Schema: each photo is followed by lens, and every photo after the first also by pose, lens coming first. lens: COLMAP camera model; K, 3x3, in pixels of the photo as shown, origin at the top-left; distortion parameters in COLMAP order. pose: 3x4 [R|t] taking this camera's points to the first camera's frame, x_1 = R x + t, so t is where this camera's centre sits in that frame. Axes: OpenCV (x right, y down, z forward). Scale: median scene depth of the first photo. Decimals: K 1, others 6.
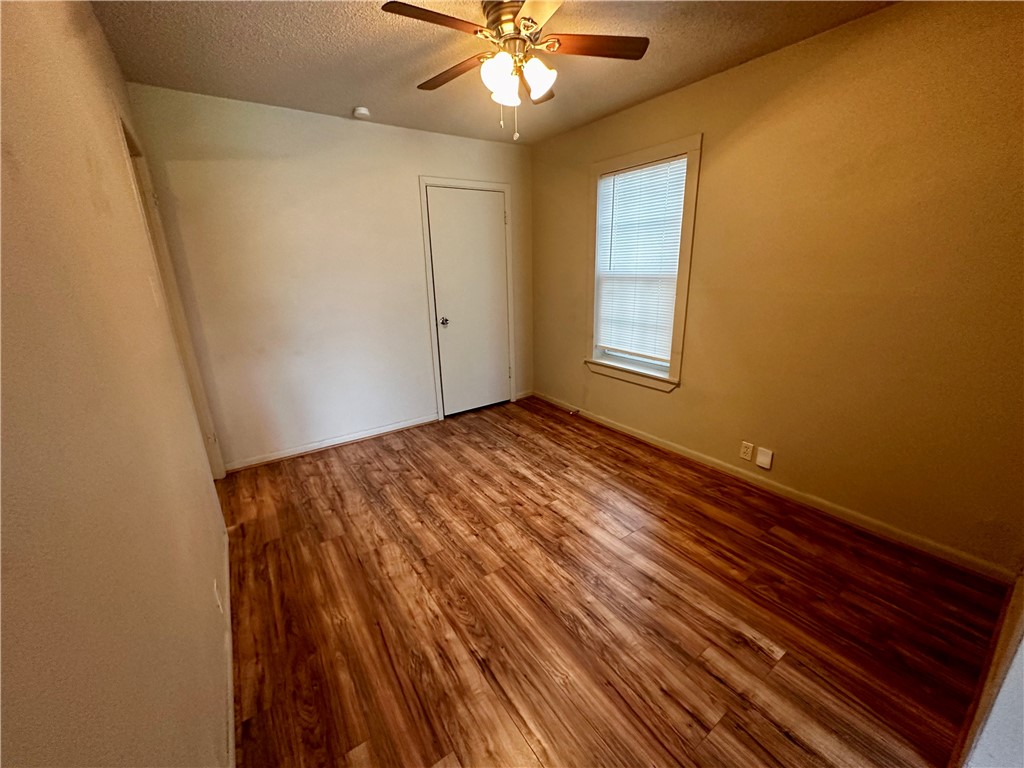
lens RADIAL K [[407.2, 0, 512.0], [0, 407.2, 384.0], [0, 0, 1]] dist [-0.004998, 0.000714]
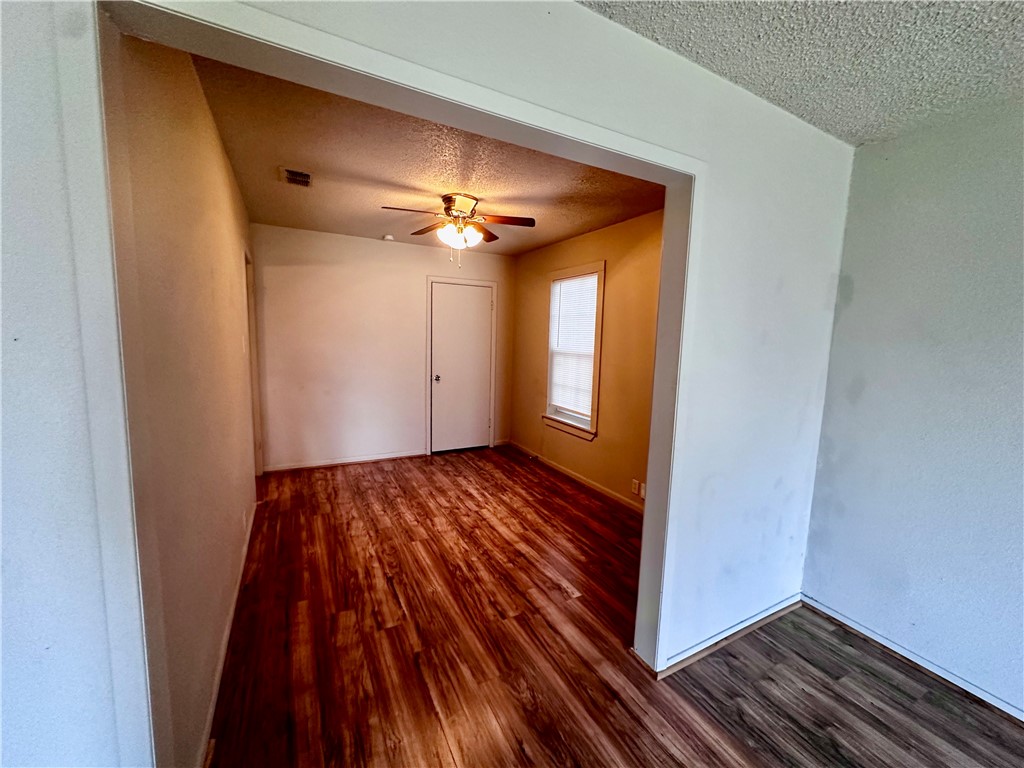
lens RADIAL K [[407.2, 0, 512.0], [0, 407.2, 384.0], [0, 0, 1]] dist [-0.004998, 0.000714]
pose [[0.992129, 0.065438, -0.106760, 0.307818], [-0.082792, 0.982439, -0.167209, 0.093746], [0.093944, 0.174732, 0.980124, -0.383061]]
